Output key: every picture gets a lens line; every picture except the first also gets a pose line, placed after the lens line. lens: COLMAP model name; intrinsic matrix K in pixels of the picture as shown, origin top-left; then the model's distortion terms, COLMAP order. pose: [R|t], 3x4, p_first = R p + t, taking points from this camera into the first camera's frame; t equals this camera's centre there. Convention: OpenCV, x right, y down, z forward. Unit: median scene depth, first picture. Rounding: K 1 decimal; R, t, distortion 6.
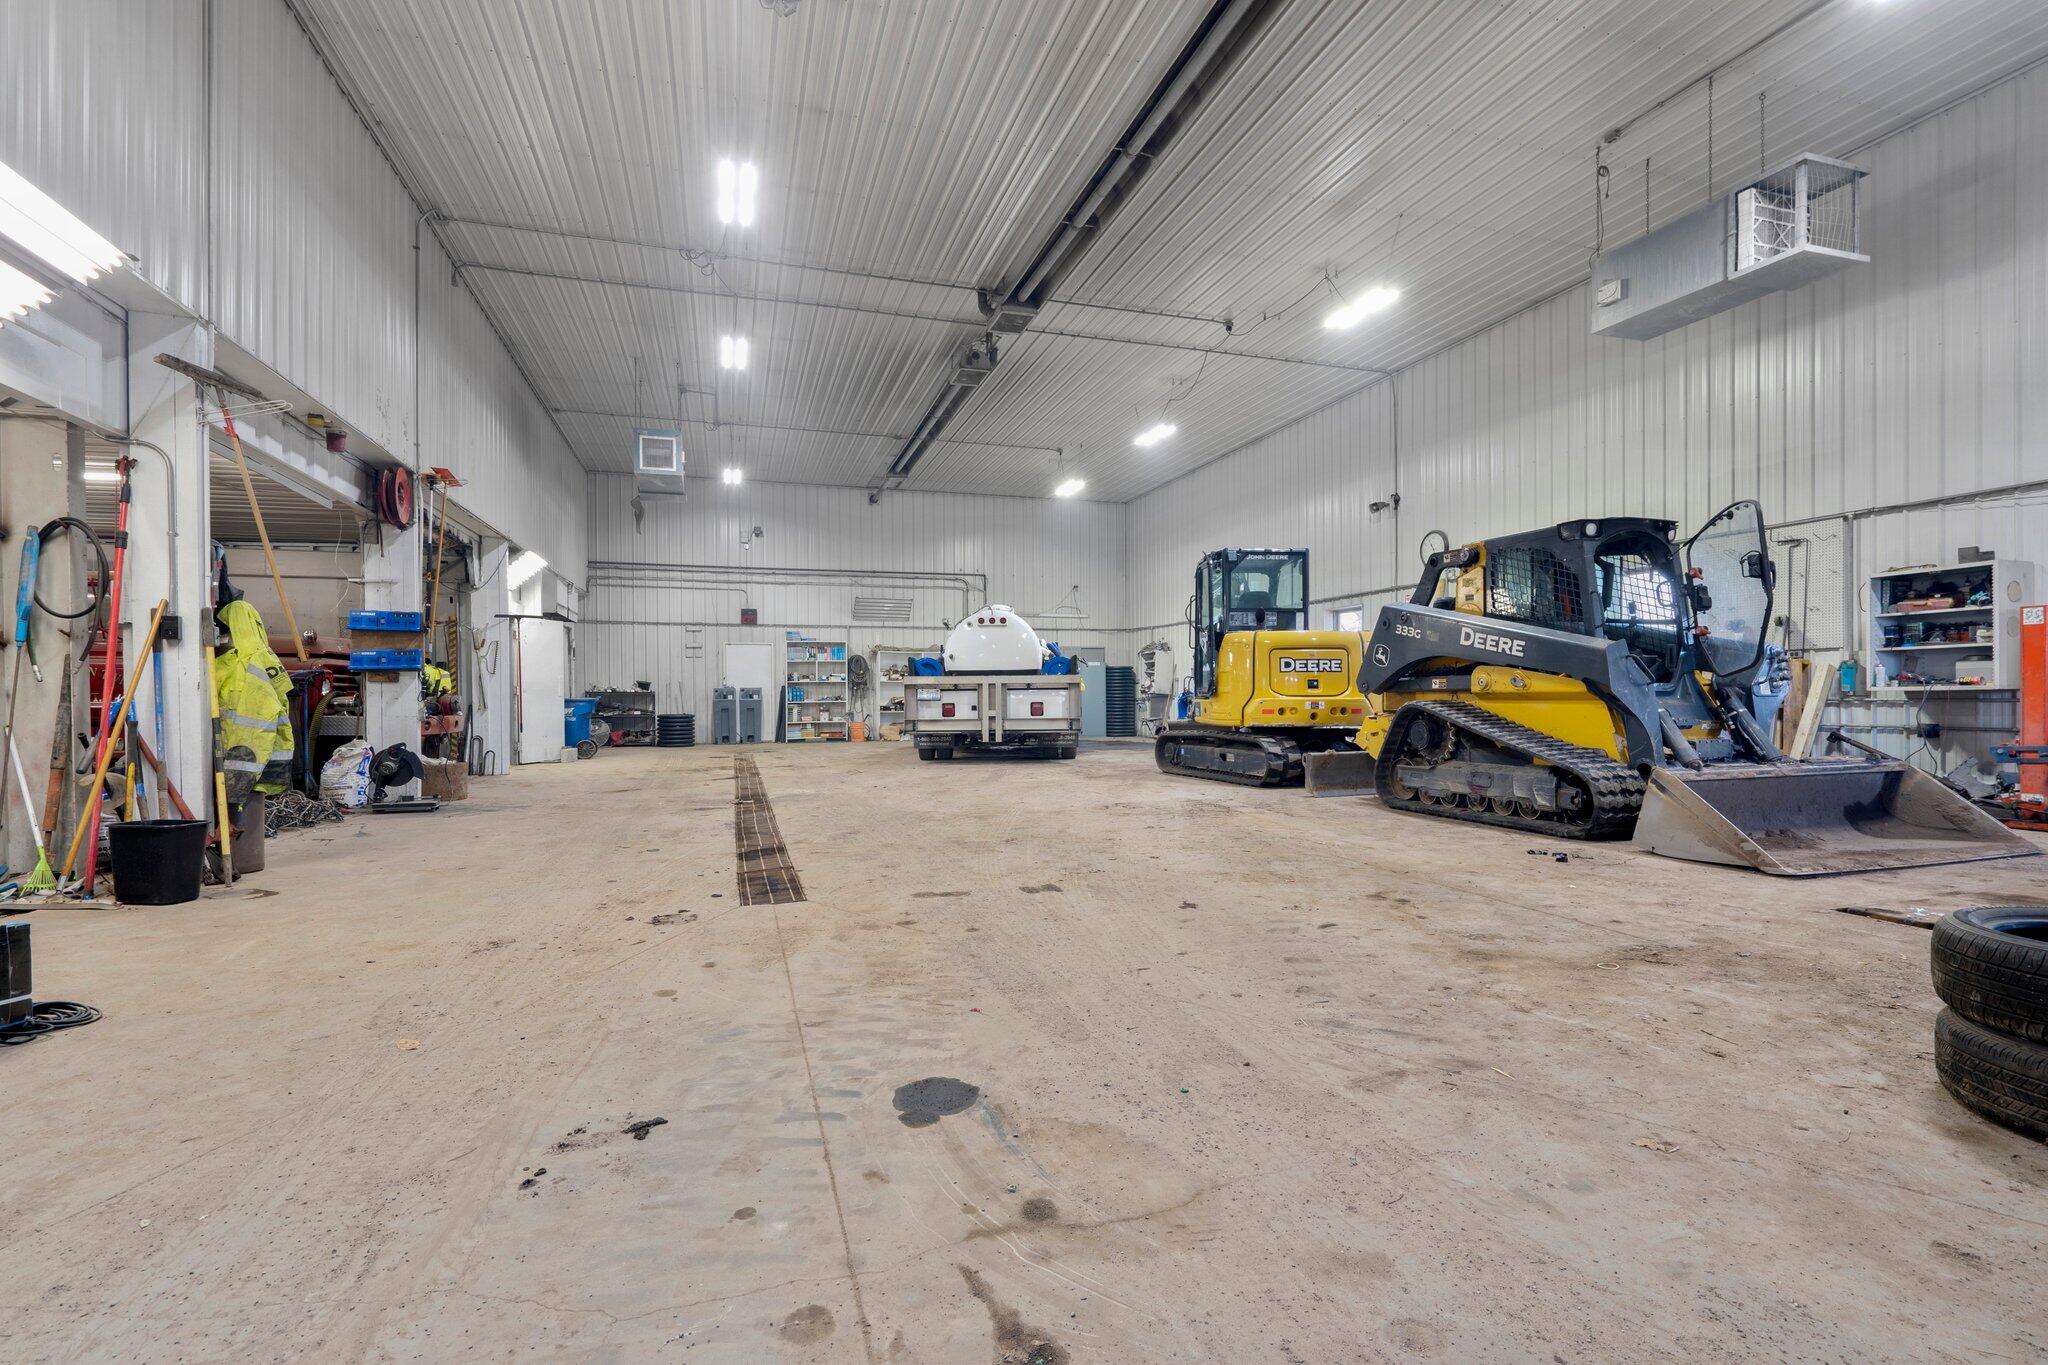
lens RADIAL K [[945.7, 0, 1011.3], [0, 945.7, 693.9], [0, 0, 1]] dist [-0.002461, 0.001015]
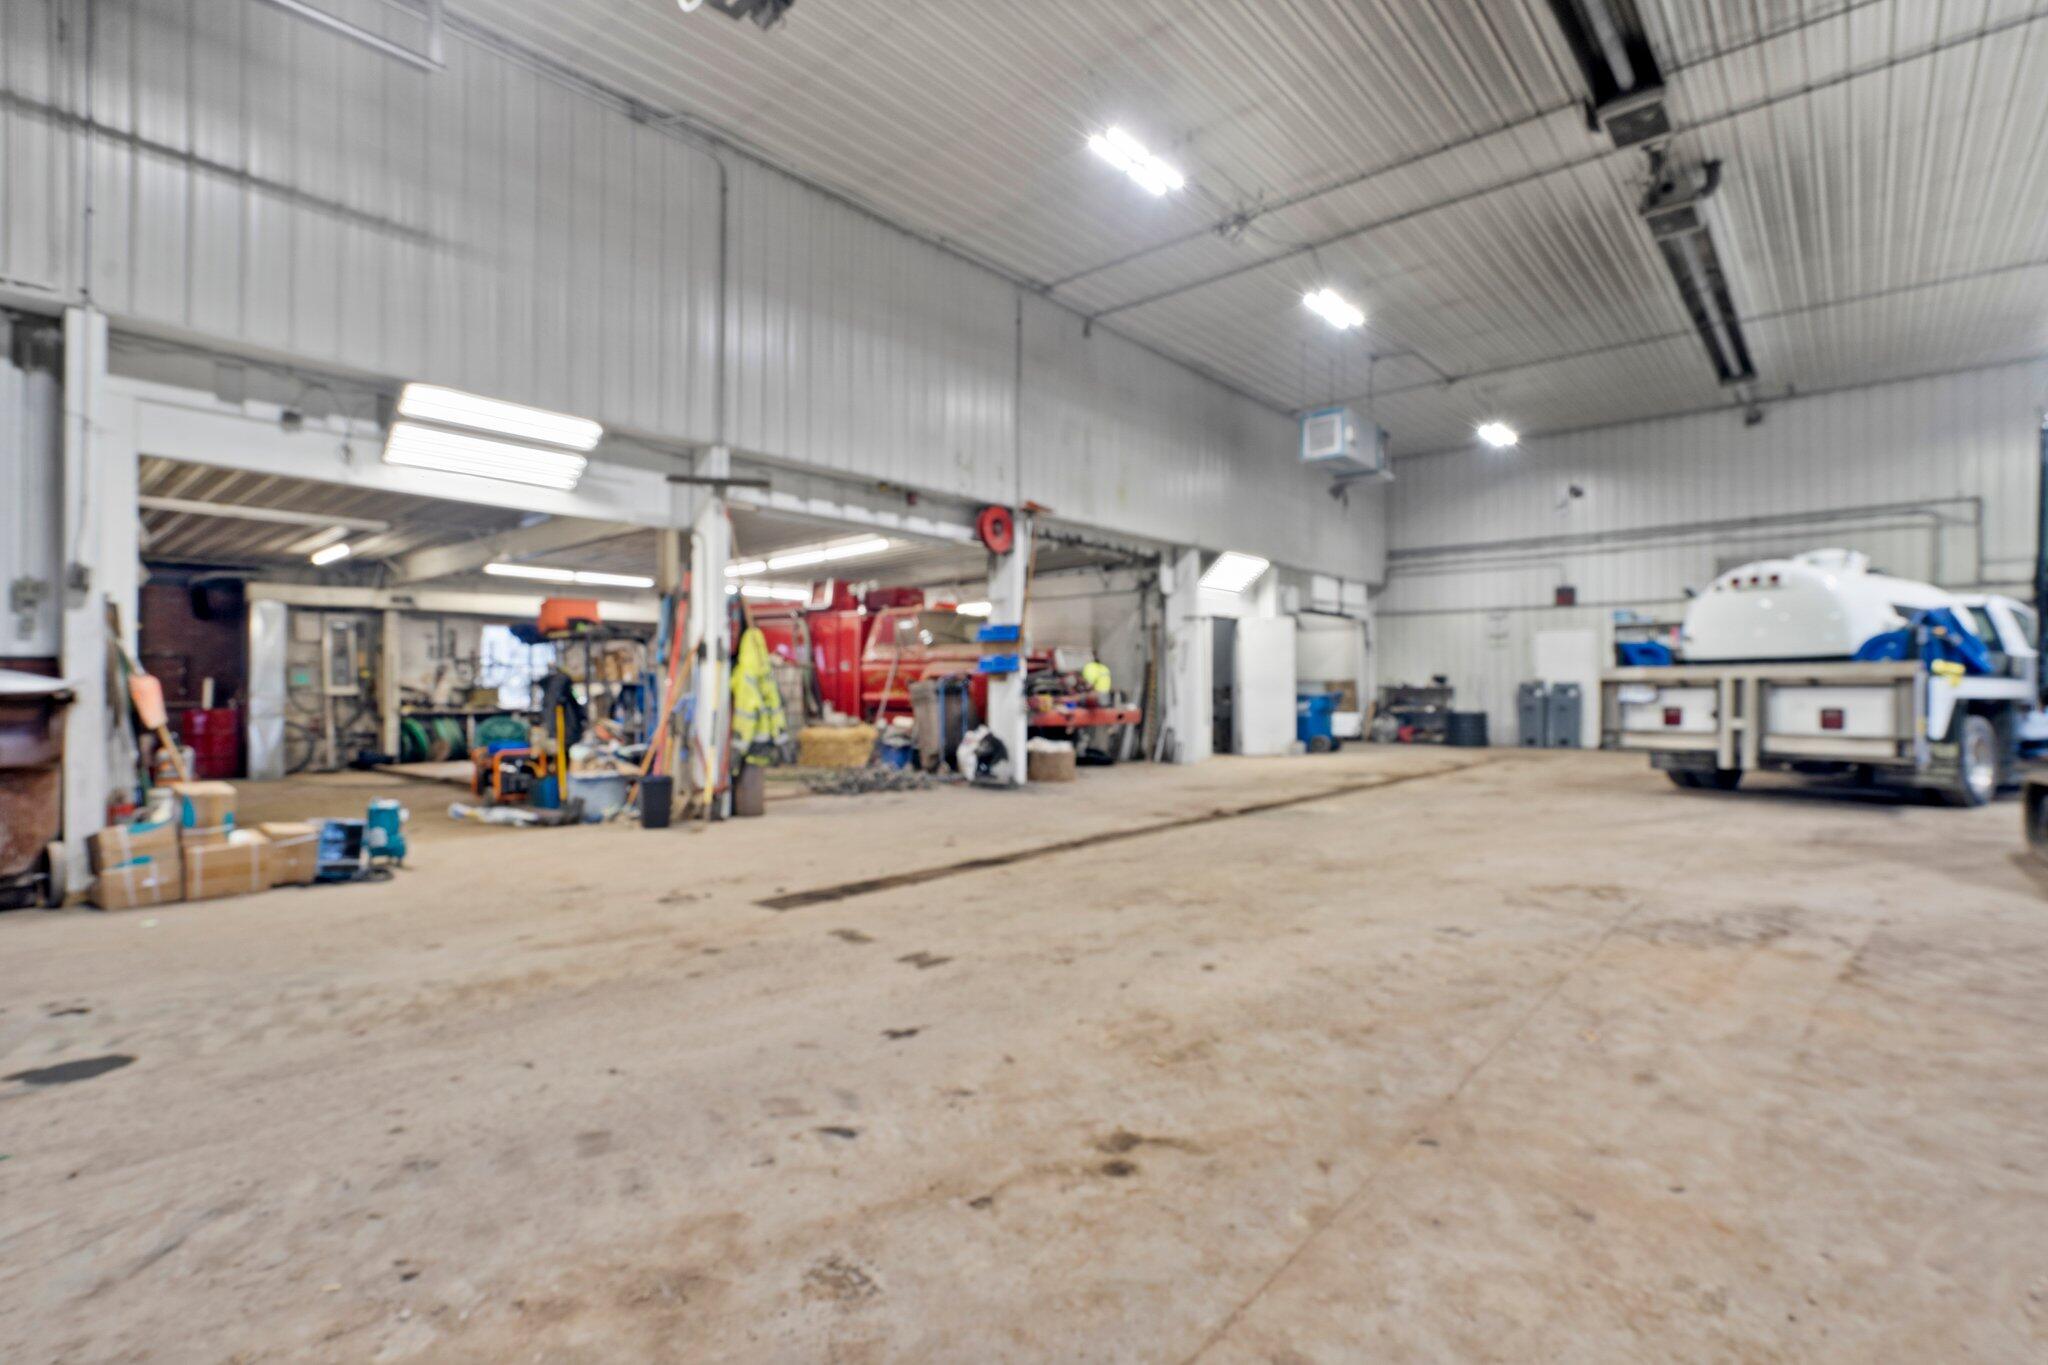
lens RADIAL K [[945.7, 0, 1022.0], [0, 945.7, 677.4], [0, 0, 1]] dist [-0.002461, 0.001015]
pose [[0.534237, -0.004559, -0.845322, 0.263841], [-0.001557, 0.999978, -0.006377, -0.006740], [0.845333, 0.004723, 0.534219, 0.240001]]
